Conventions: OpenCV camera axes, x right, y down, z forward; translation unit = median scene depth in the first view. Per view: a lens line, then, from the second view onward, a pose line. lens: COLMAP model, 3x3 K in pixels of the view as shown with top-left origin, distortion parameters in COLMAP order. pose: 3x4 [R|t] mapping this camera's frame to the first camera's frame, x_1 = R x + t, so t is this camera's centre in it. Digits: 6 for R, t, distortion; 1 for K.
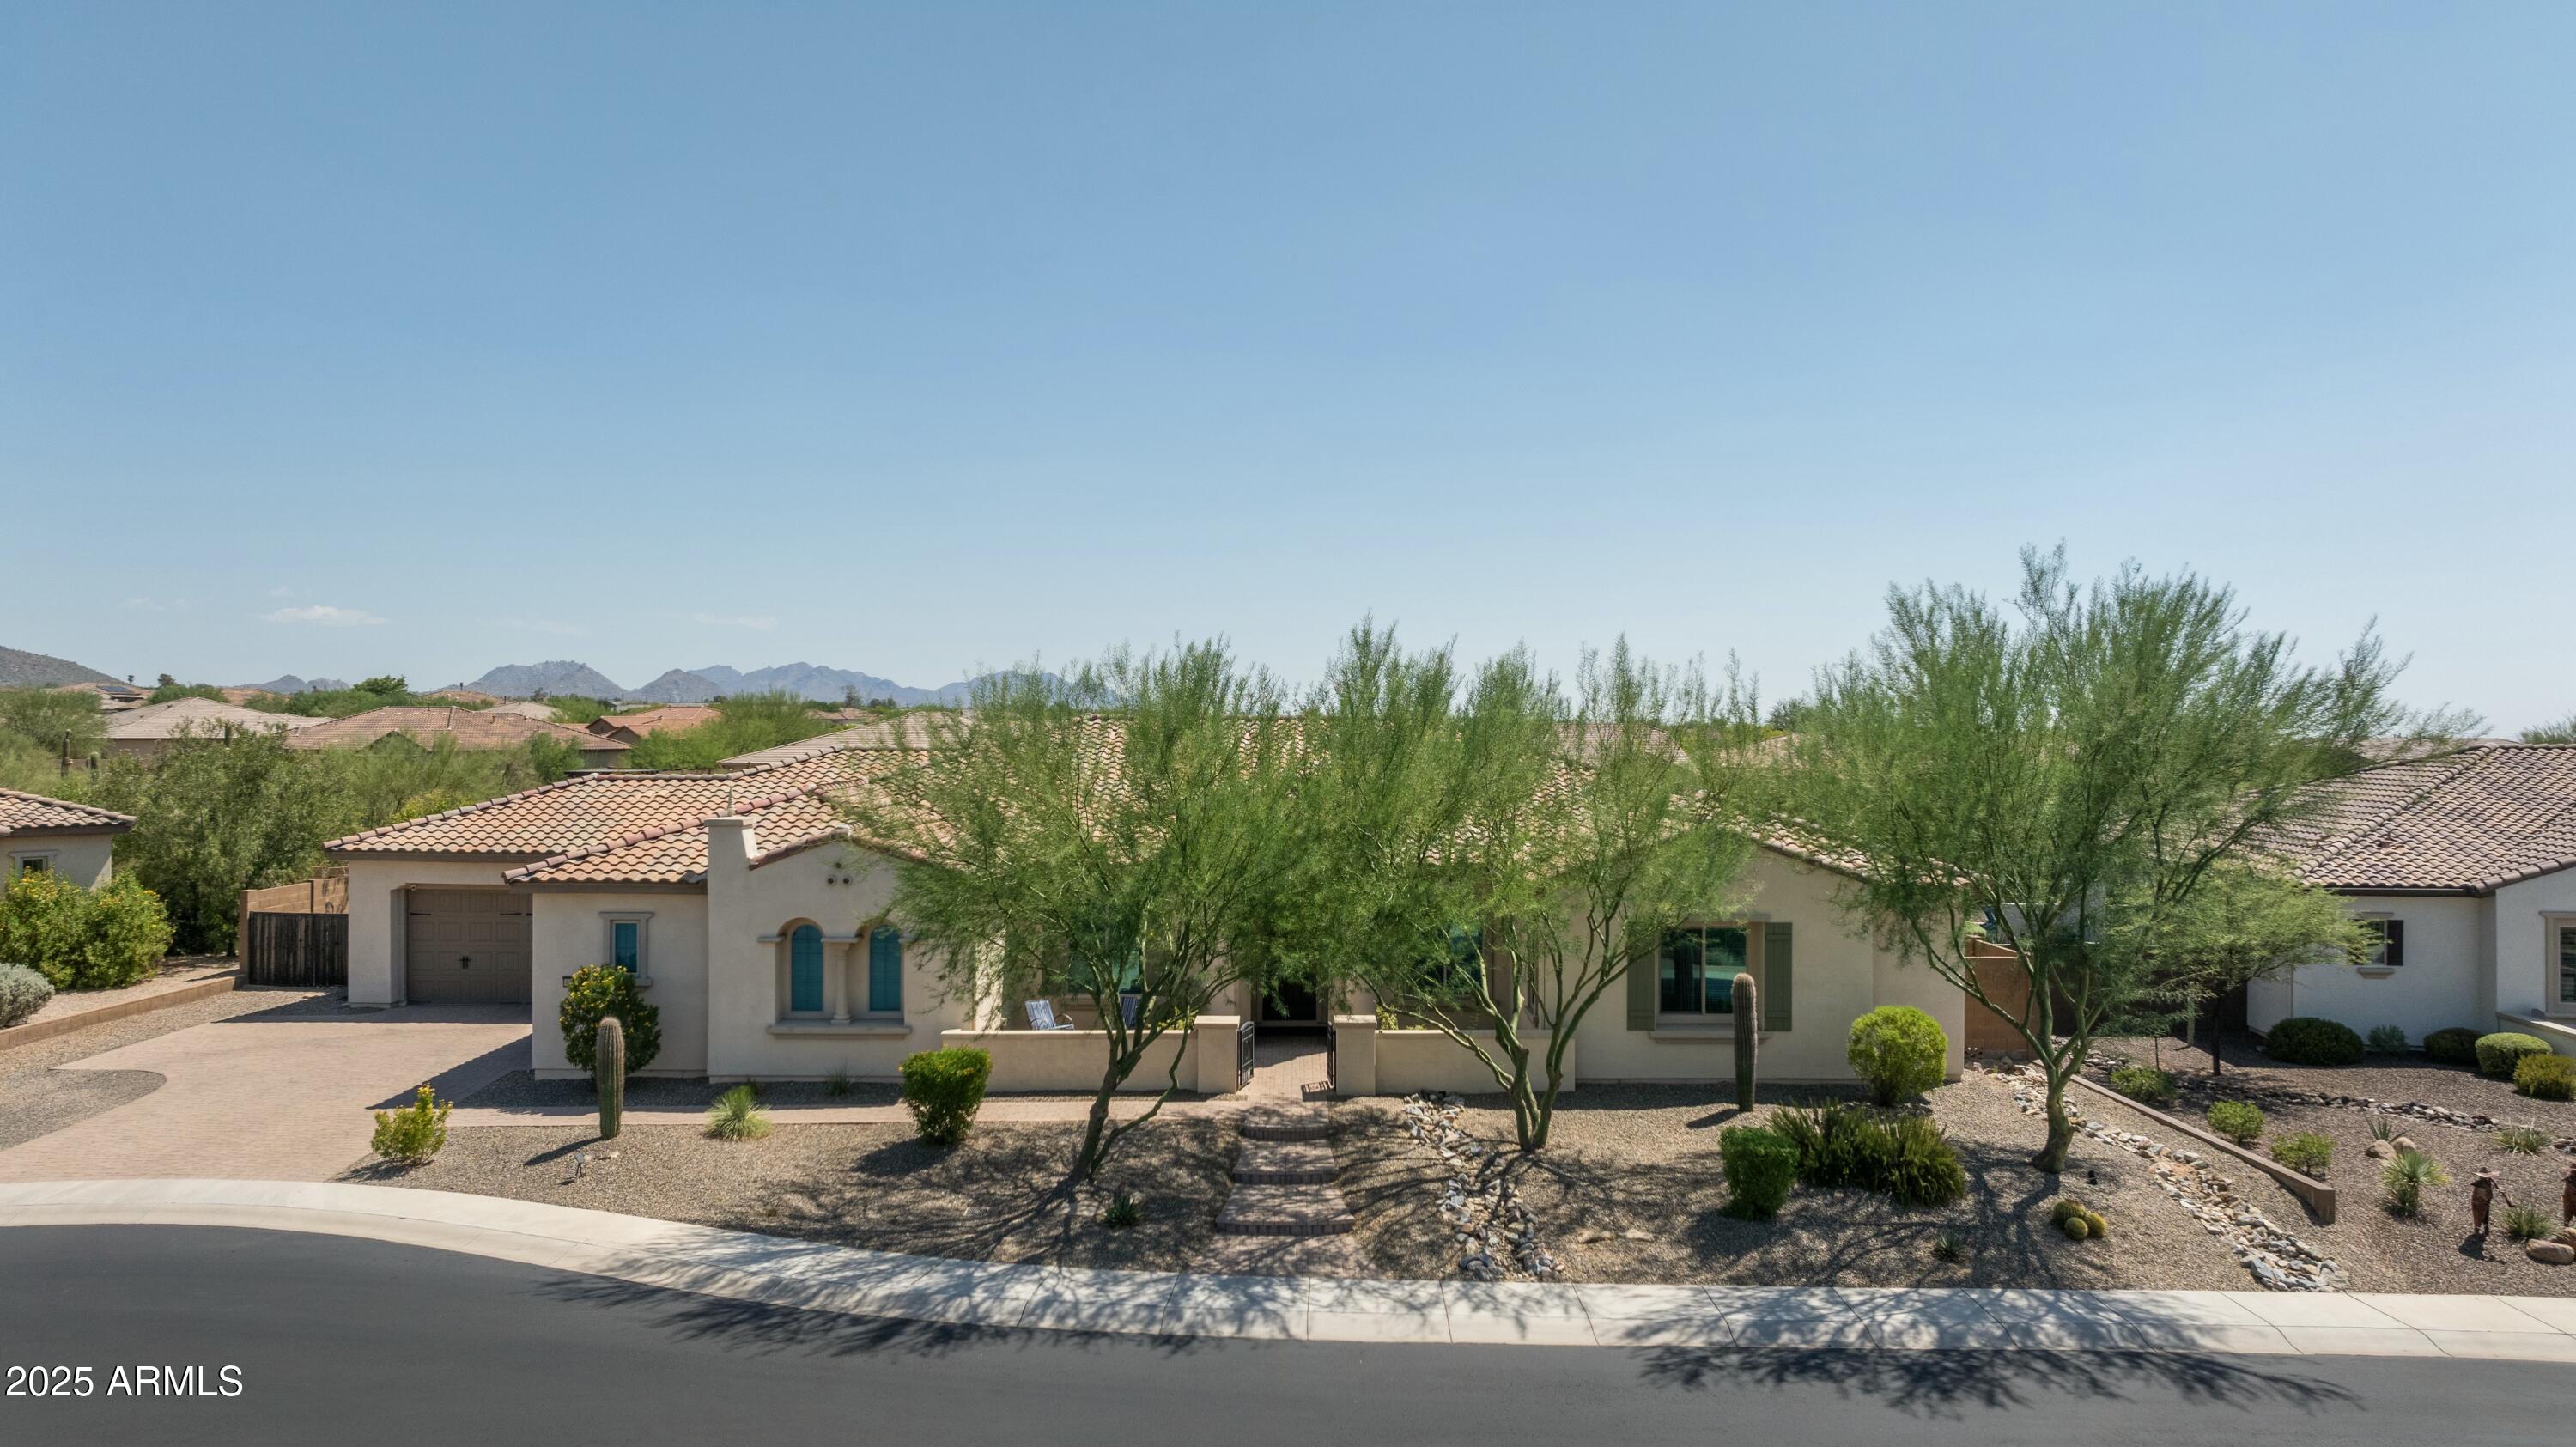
lens RADIAL K [[1808.3, 0, 1248.0], [0, 1808.3, 722.5], [0, 0, 1]] dist [-0.000226, -0.000308]
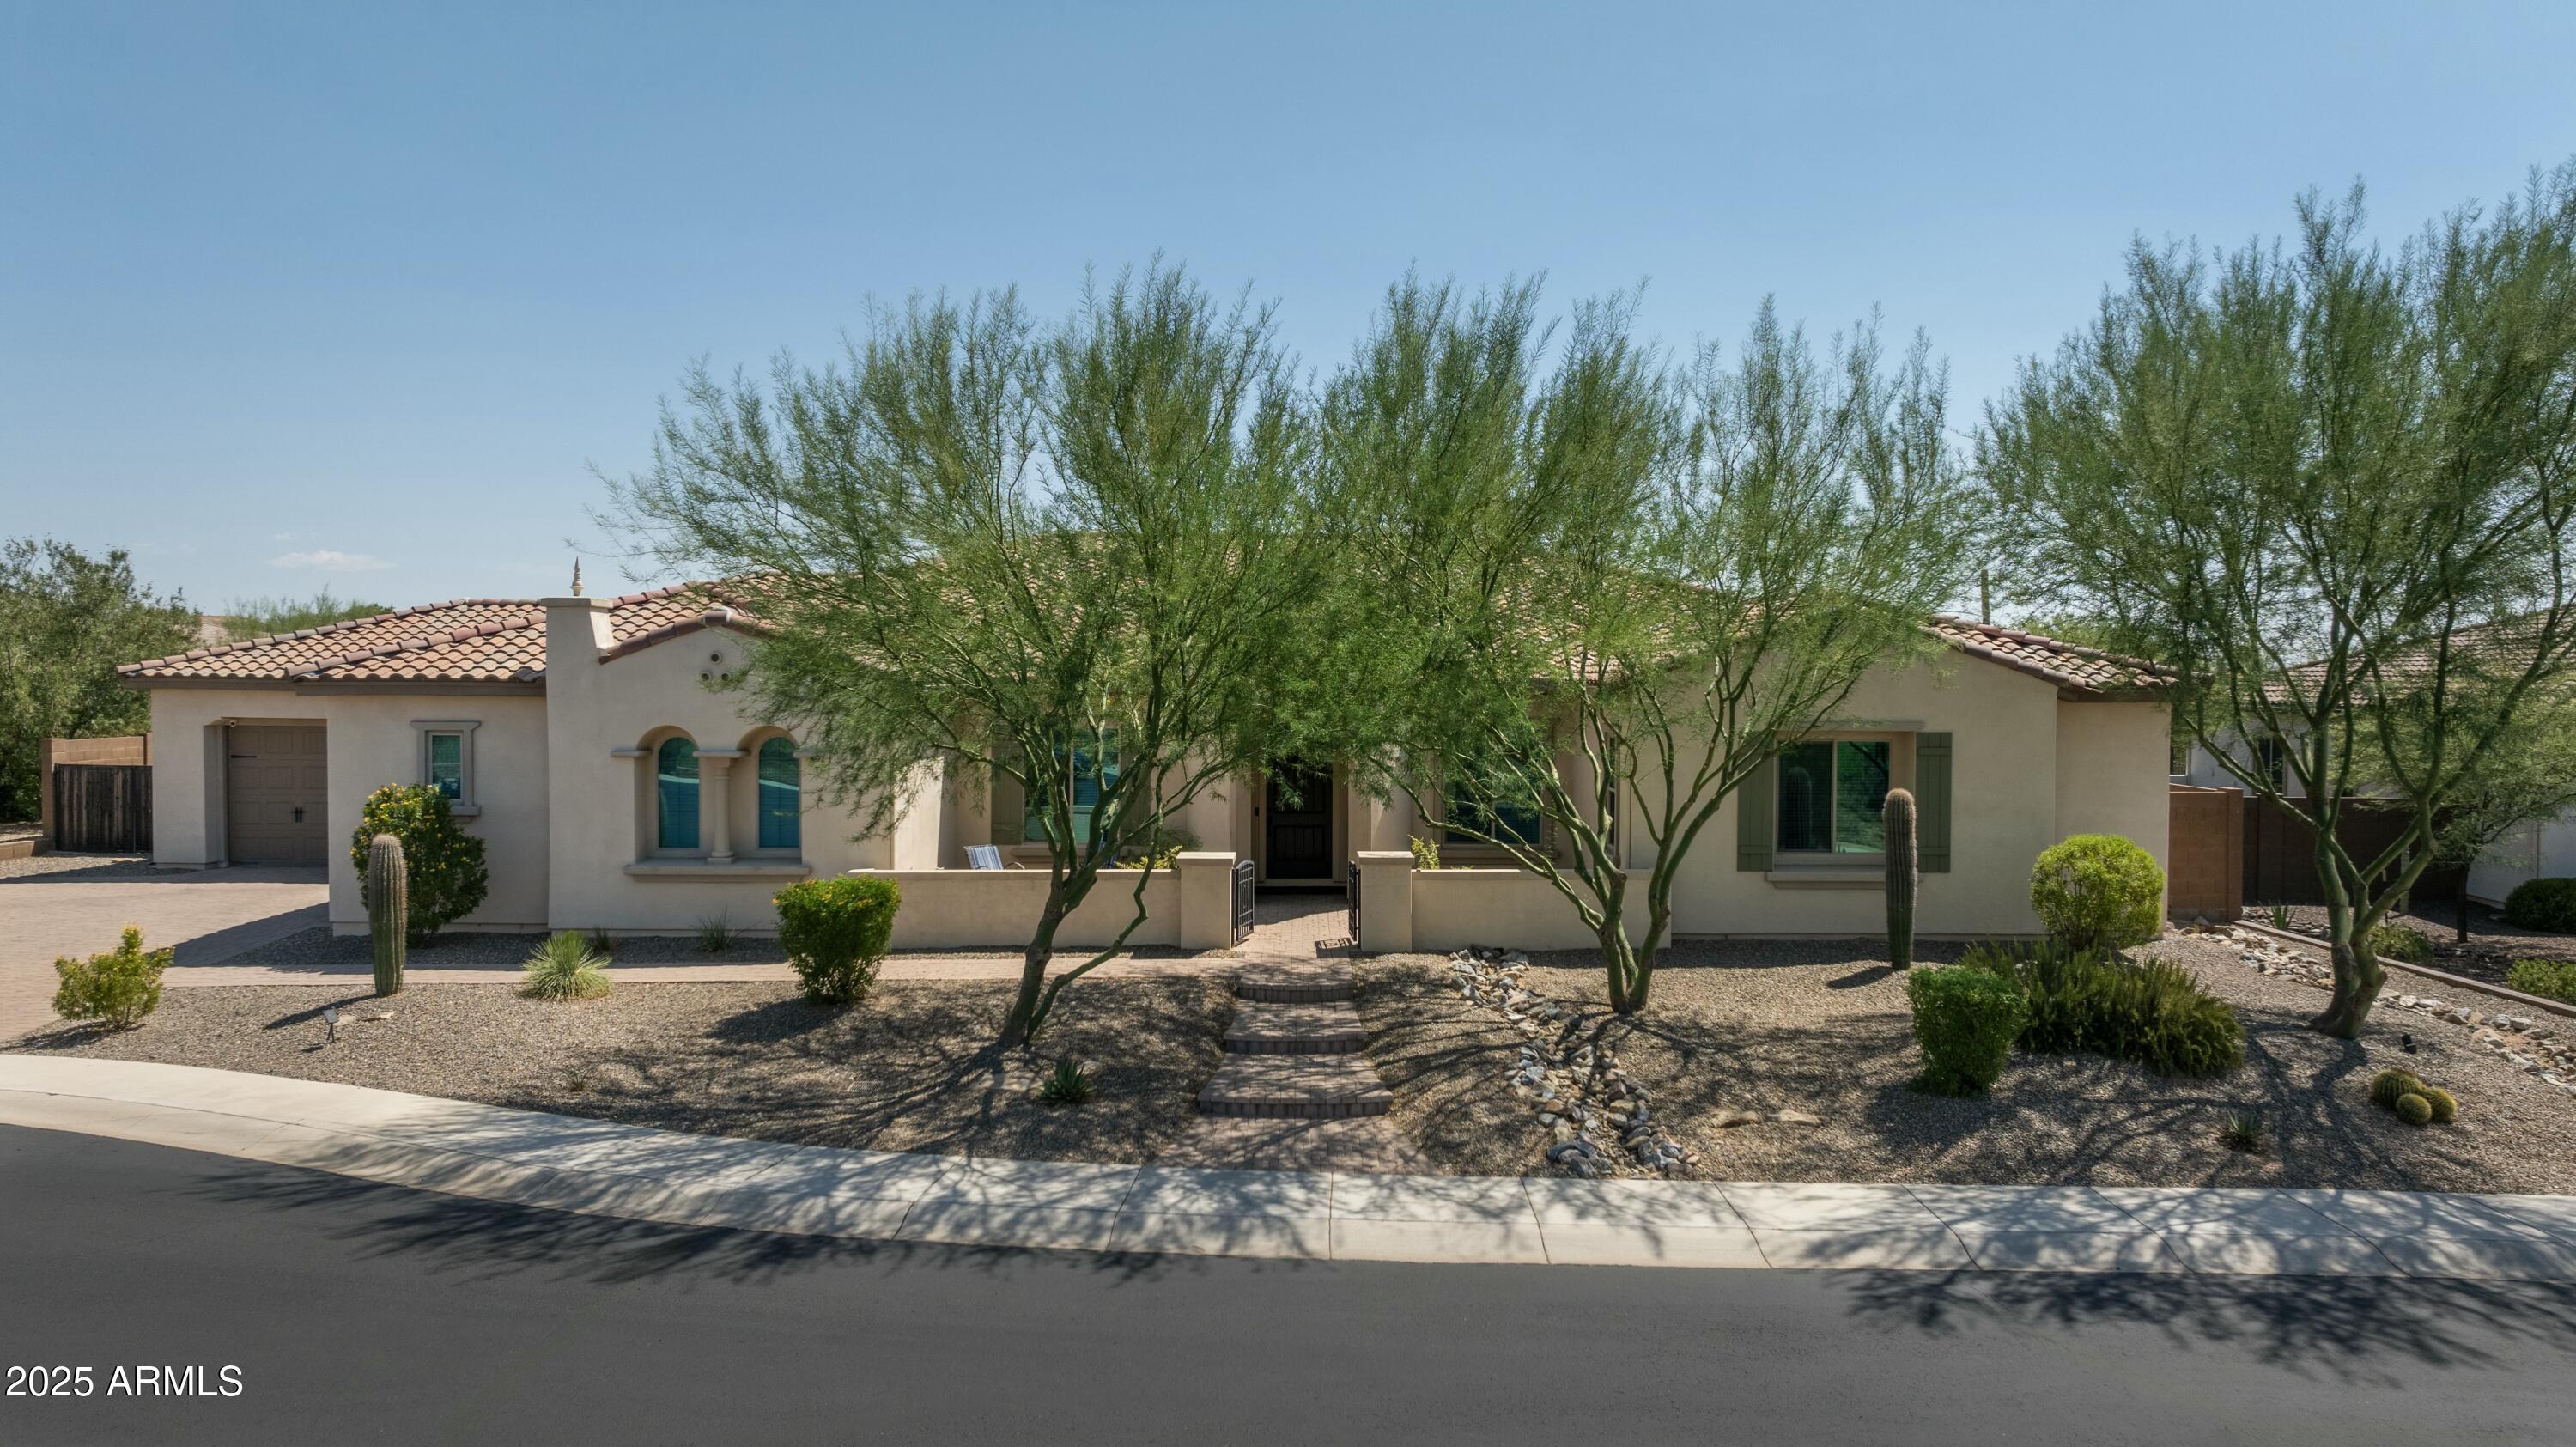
lens RADIAL K [[1769.2, 0, 1251.9], [0, 1769.2, 723.8], [0, 0, 1]] dist [-0.023921, 0.044778]
pose [[0.999999, 0.000890, -0.000775, 0.003797], [-0.000872, 0.999735, 0.023008, 0.110153], [0.000796, -0.023007, 0.999735, 0.302529]]
